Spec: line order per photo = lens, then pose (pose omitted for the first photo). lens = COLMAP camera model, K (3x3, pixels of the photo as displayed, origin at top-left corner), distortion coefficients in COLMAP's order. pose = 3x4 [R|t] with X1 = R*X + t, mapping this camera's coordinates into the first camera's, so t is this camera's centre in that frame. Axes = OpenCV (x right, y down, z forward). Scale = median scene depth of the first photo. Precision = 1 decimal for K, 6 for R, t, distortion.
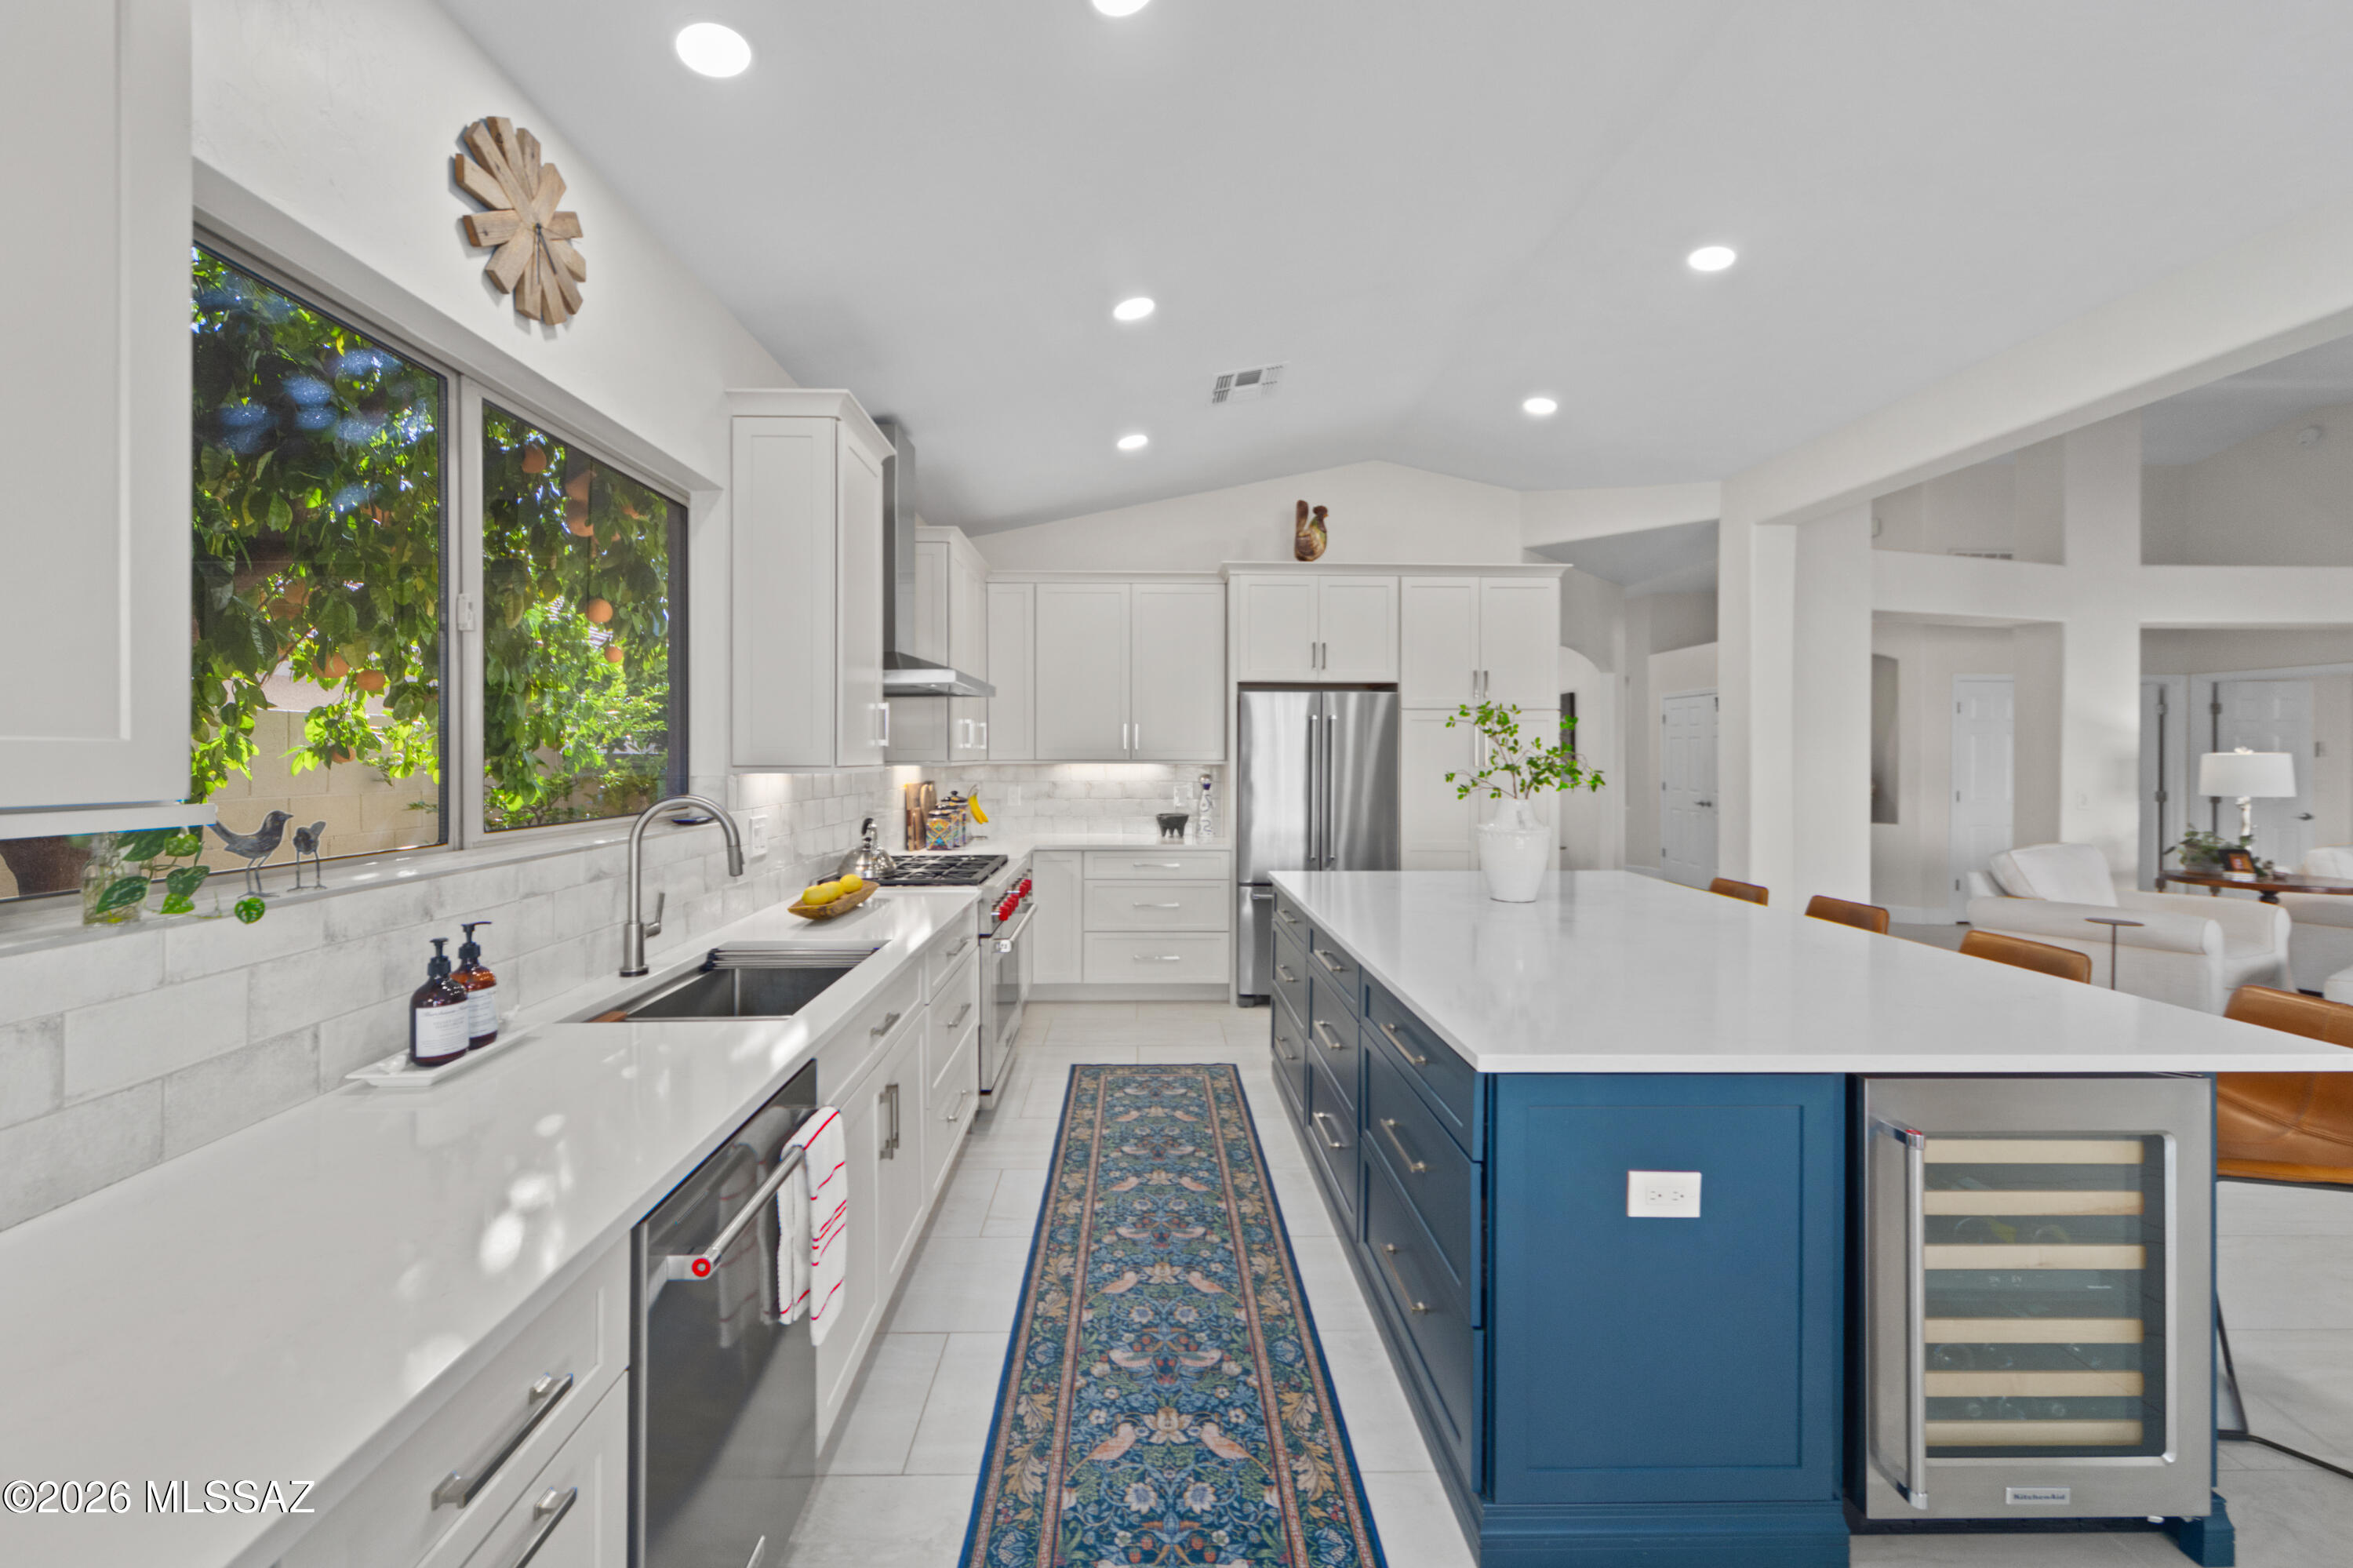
lens RADIAL K [[925.3, 0, 1170.8], [0, 925.3, 759.6], [0, 0, 1]] dist [0.002504, 0.000166]
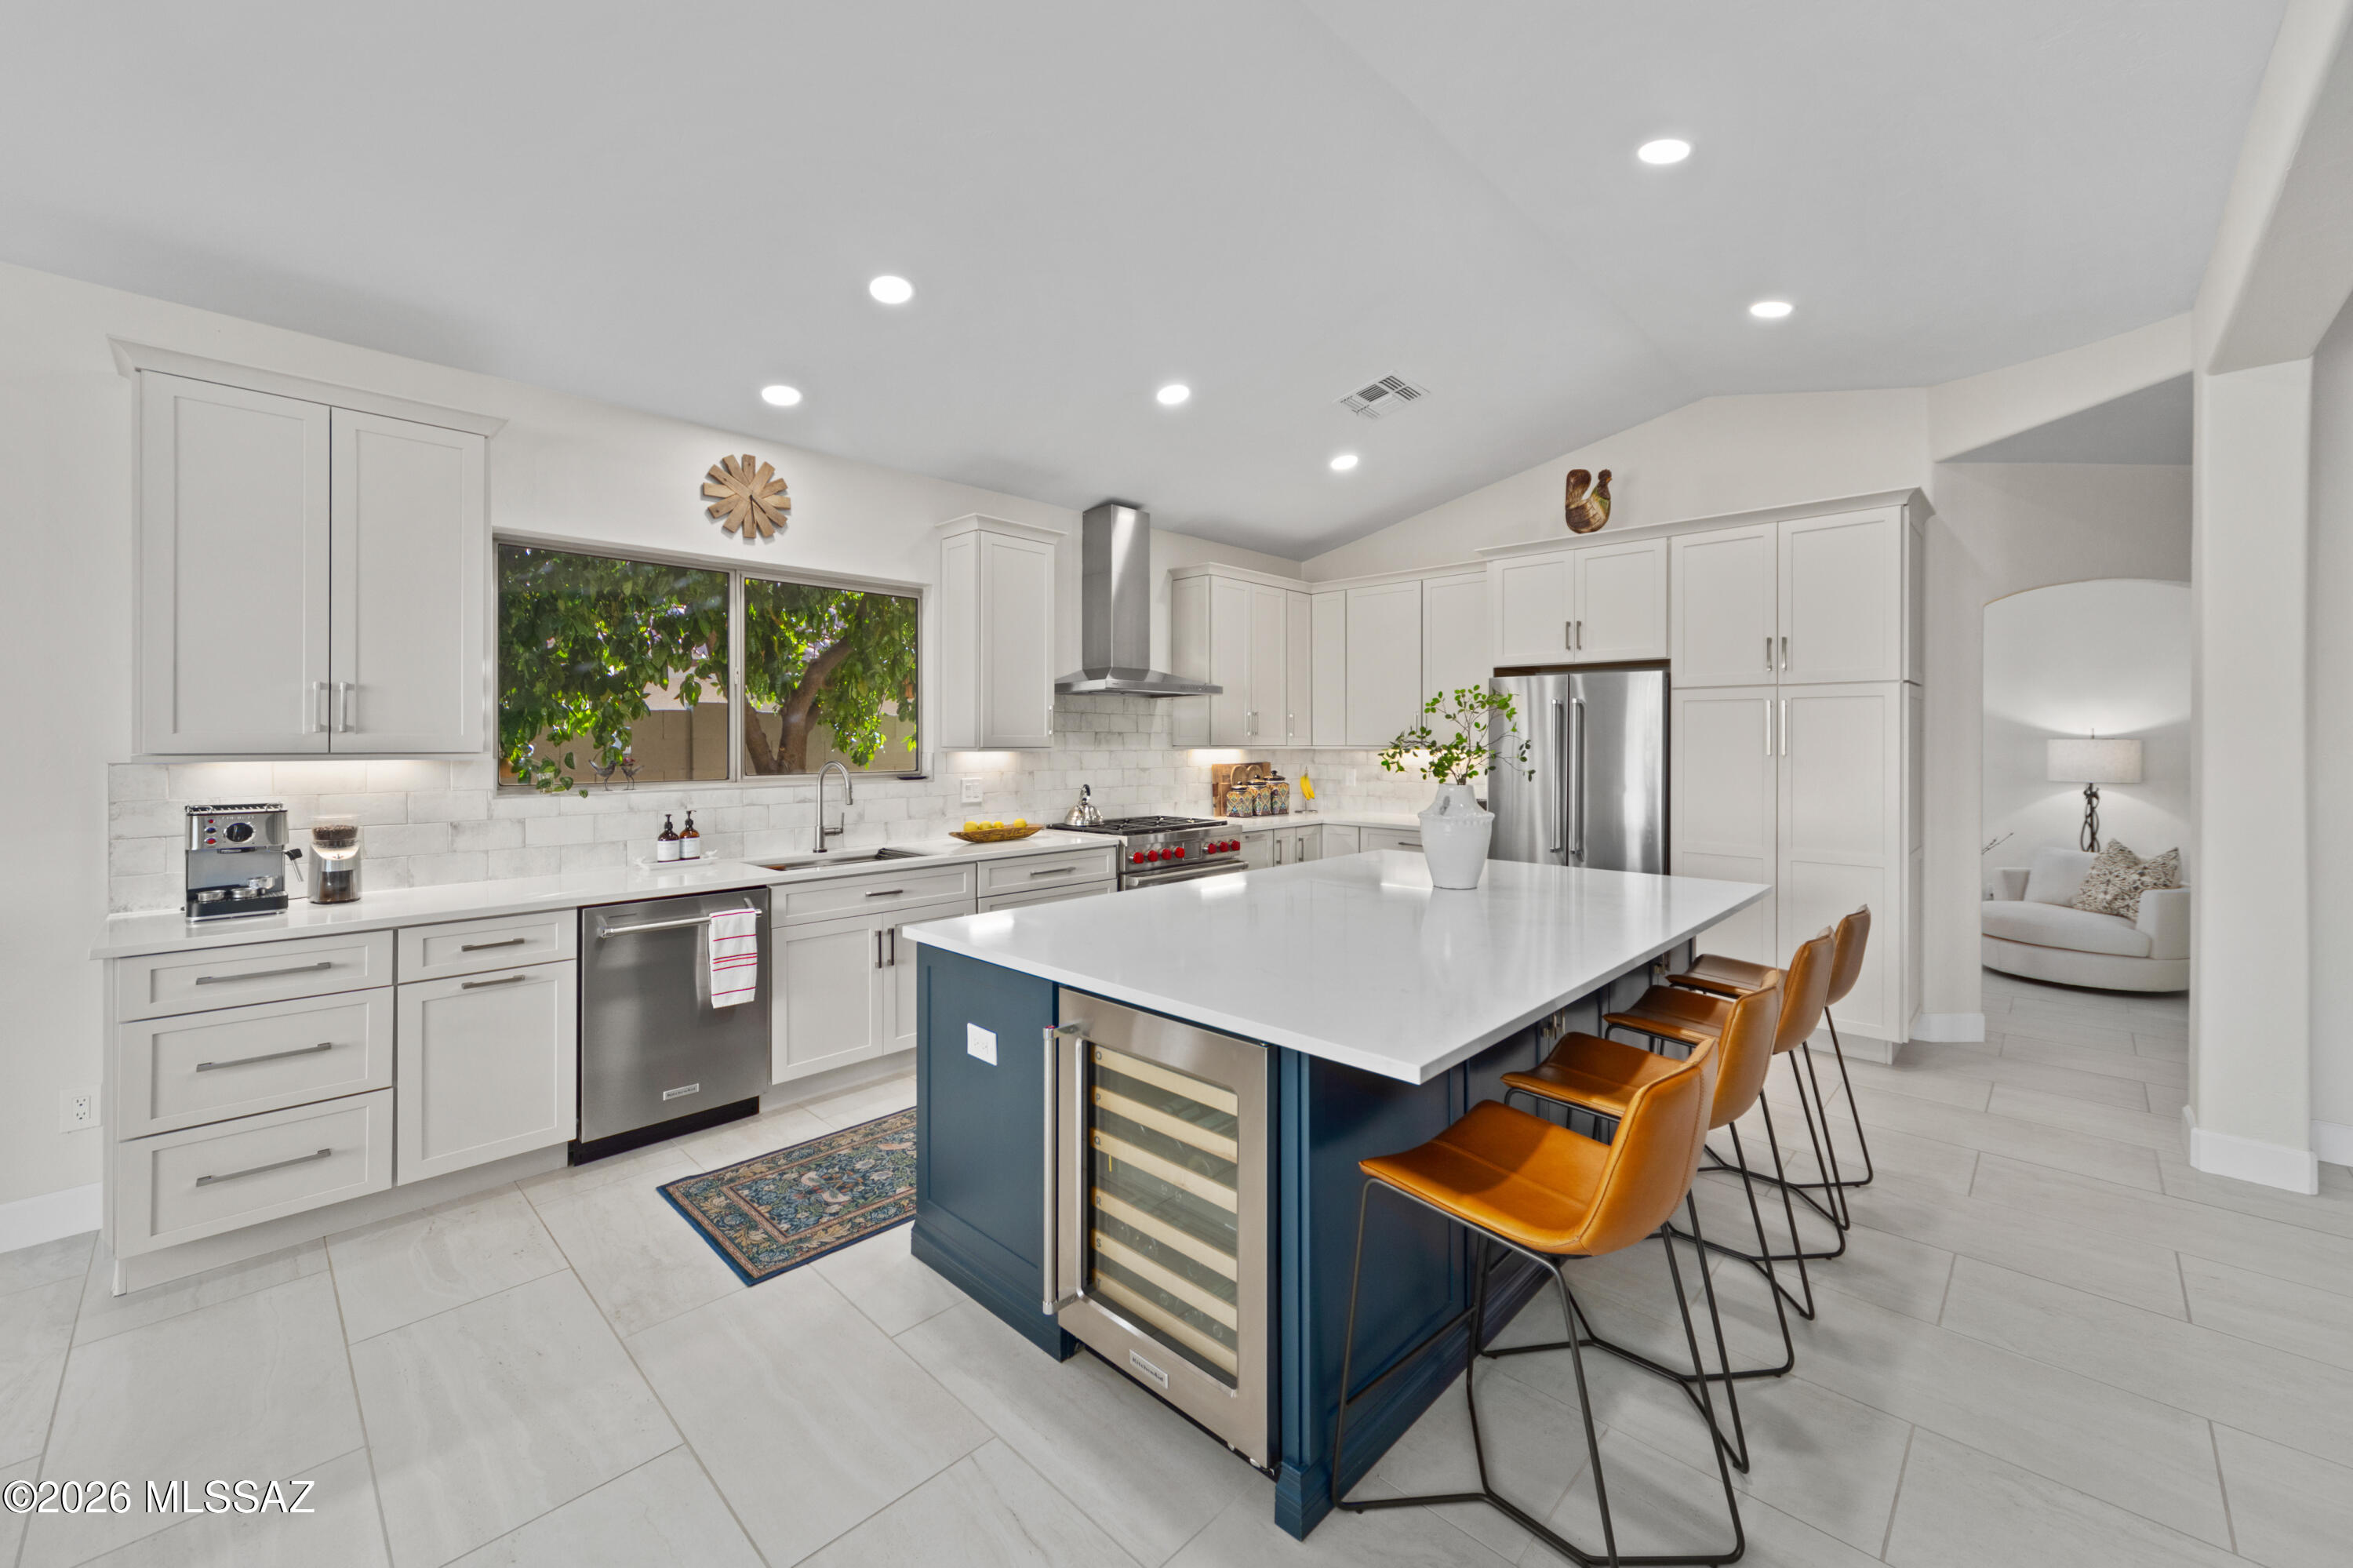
lens RADIAL K [[925.3, 0, 1194.1], [0, 925.3, 746.7], [0, 0, 1]] dist [0.002504, 0.000166]
pose [[0.713678, 0.003870, -0.700463, 0.589989], [-0.004416, 0.999990, 0.001026, 0.001526], [0.700460, 0.002360, 0.713688, 0.067544]]
